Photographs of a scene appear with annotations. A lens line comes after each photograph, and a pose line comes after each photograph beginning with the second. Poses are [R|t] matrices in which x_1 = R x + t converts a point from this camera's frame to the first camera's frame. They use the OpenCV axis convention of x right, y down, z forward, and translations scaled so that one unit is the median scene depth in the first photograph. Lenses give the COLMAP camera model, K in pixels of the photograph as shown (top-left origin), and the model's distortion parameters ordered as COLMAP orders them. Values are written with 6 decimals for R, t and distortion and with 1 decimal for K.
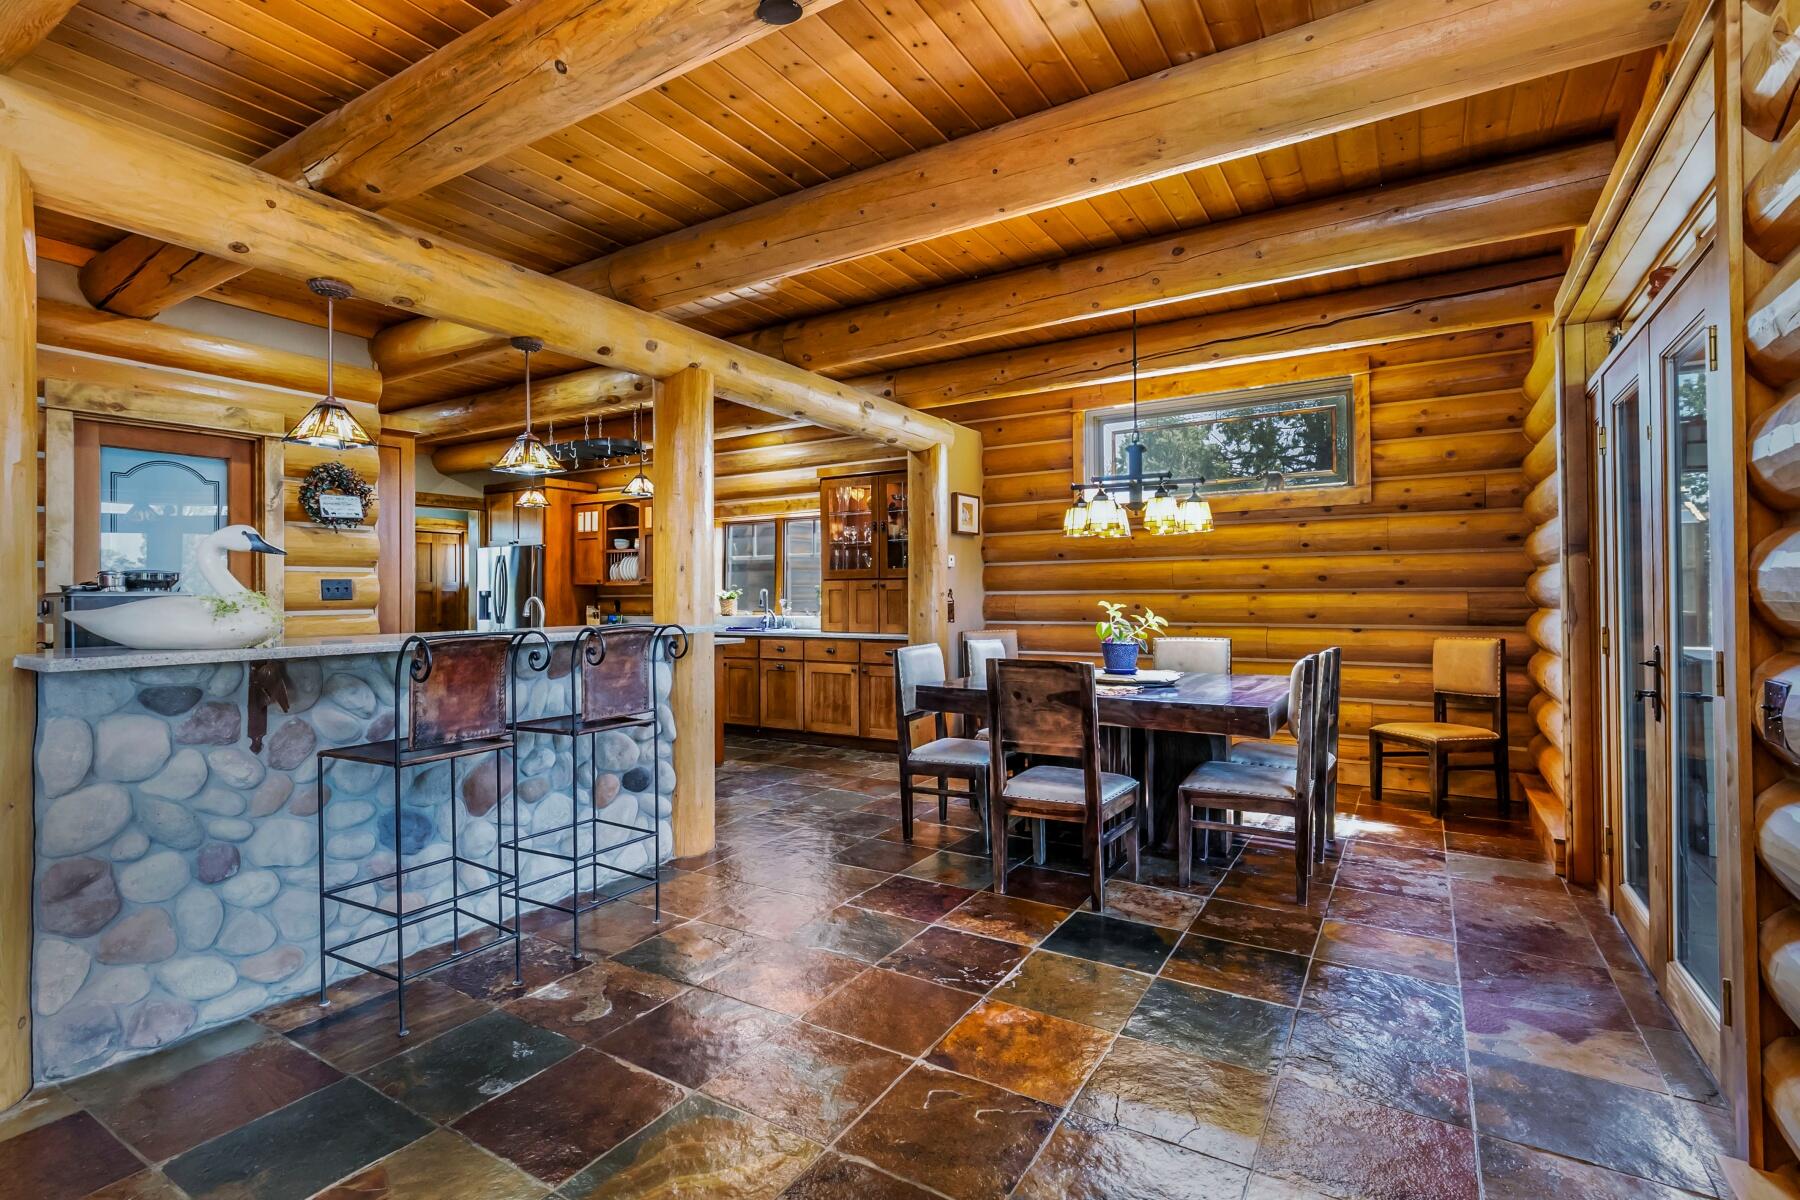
lens RADIAL K [[825.3, 0, 895.7], [0, 825.3, 586.3], [0, 0, 1]] dist [0.001315, -0.000656]
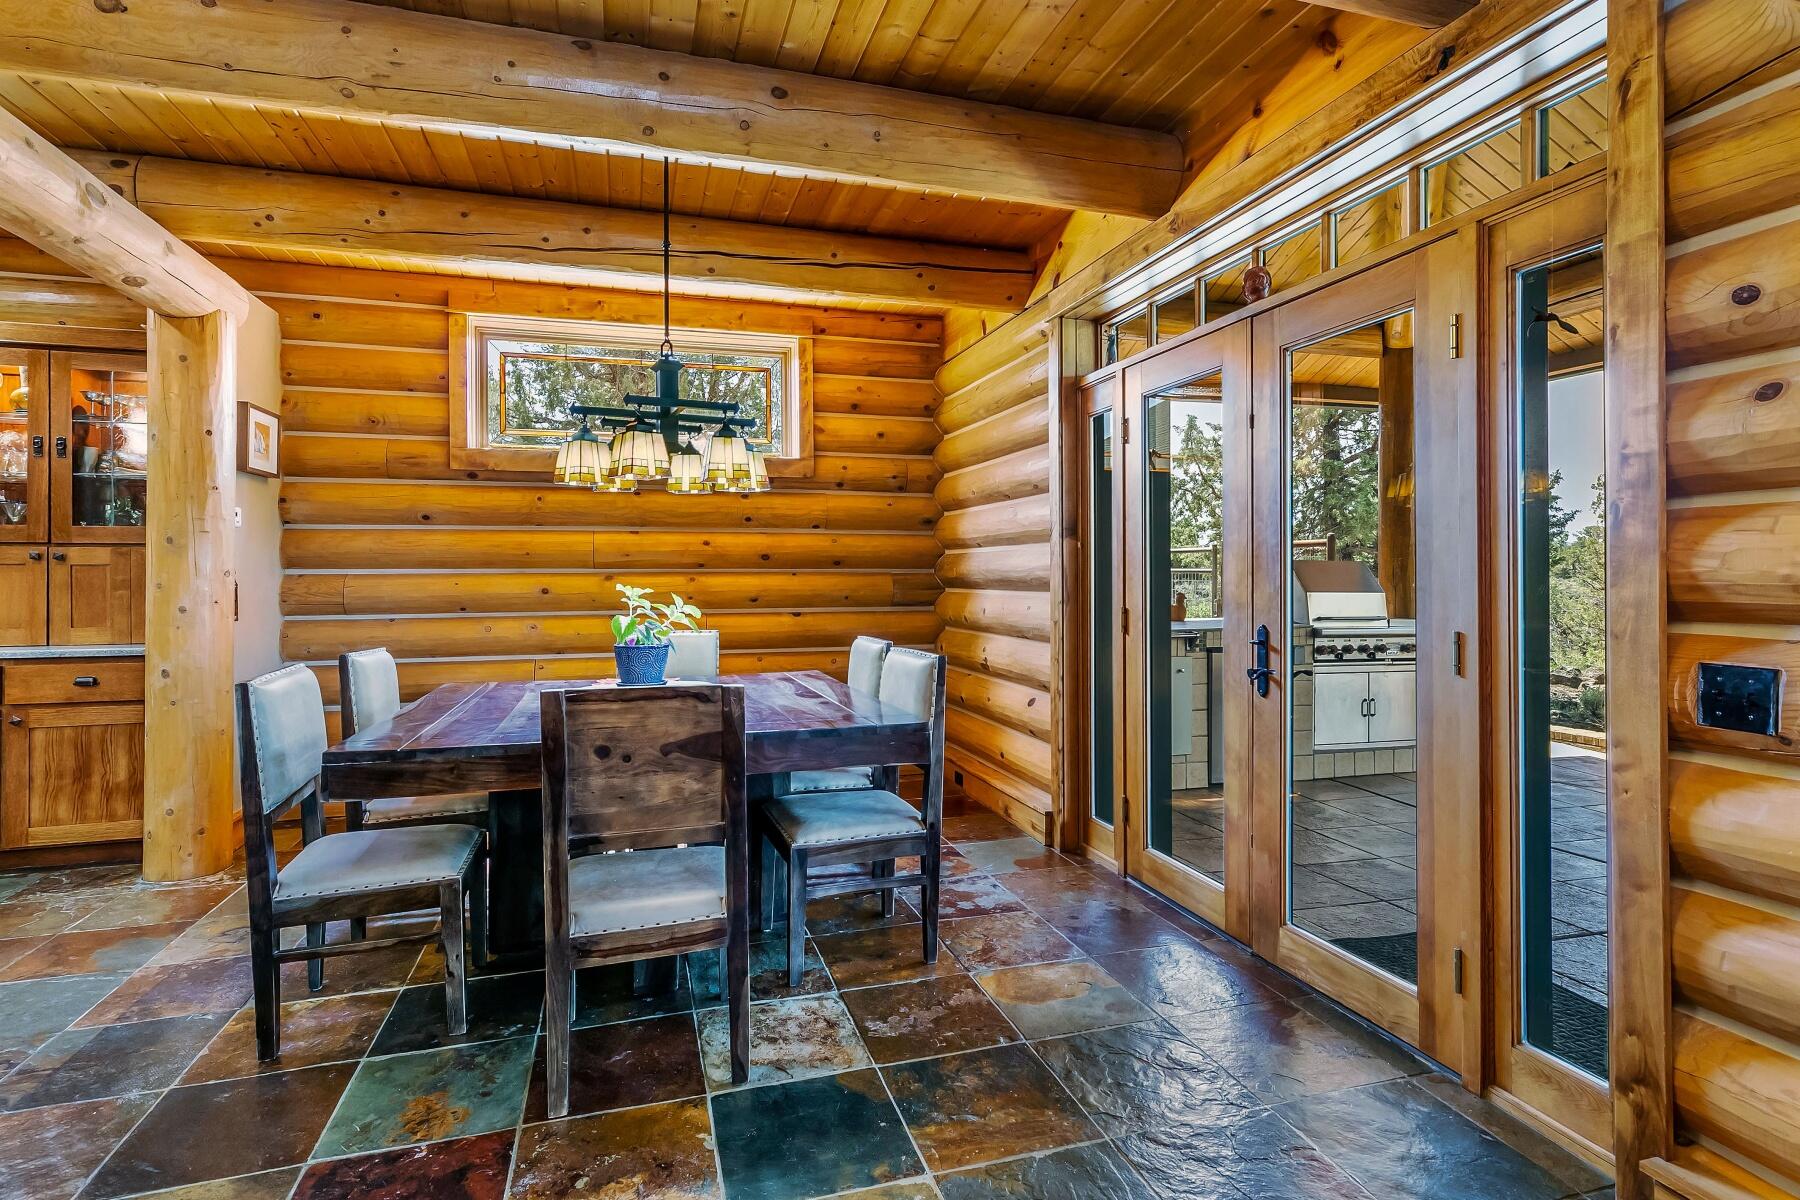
lens RADIAL K [[879.2, 0, 898.4], [0, 879.2, 569.6], [0, 0, 1]] dist [0.006838, 0.000098]
pose [[0.671252, 0.008038, 0.741186, -0.086799], [-0.010037, 0.999948, -0.001753, 0.003547], [-0.741161, -0.006263, 0.671298, 0.237860]]
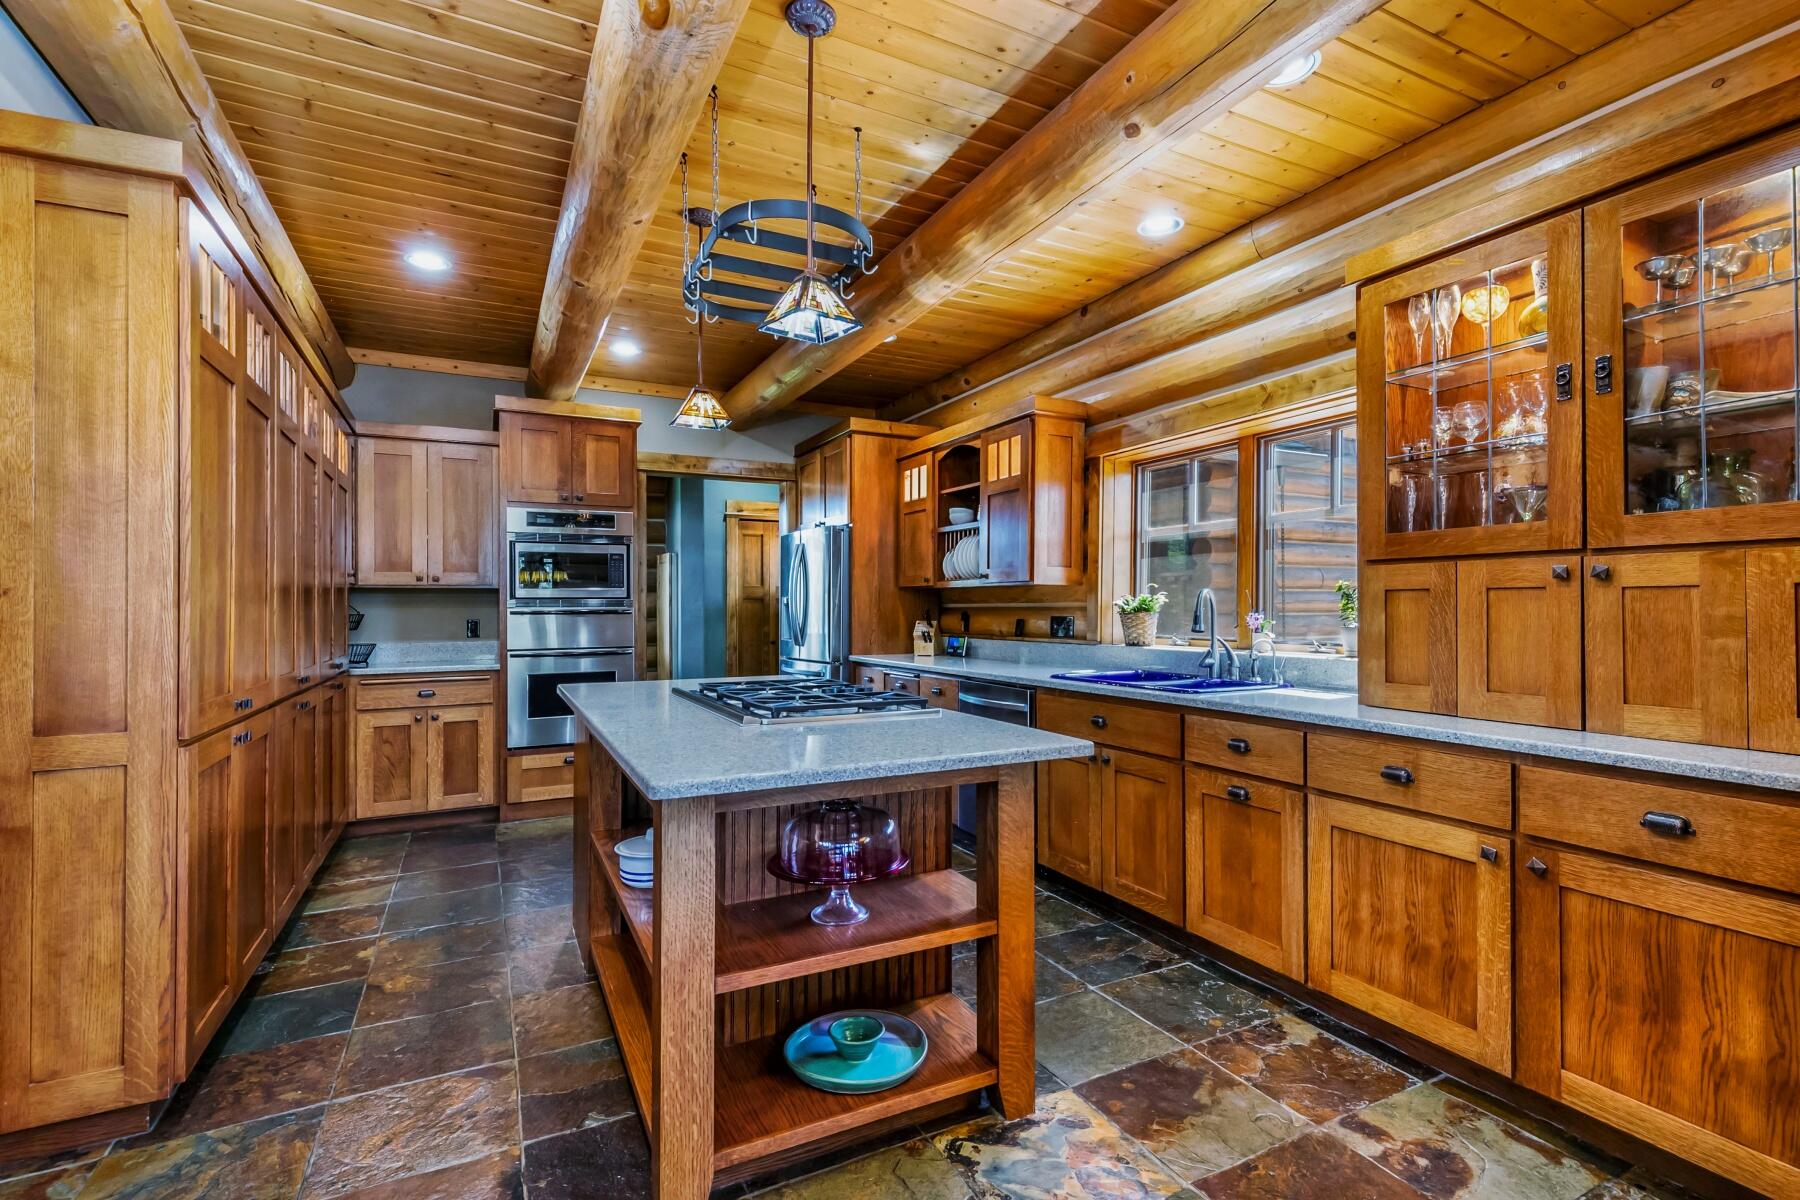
lens RADIAL K [[825.3, 0, 891.5], [0, 825.3, 603.0], [0, 0, 1]] dist [0.001315, -0.000656]
pose [[0.836497, 0.001492, -0.547969, -0.076261], [0.003470, 0.999962, 0.008020, 0.007634], [0.547960, -0.008610, 0.836460, 0.699774]]
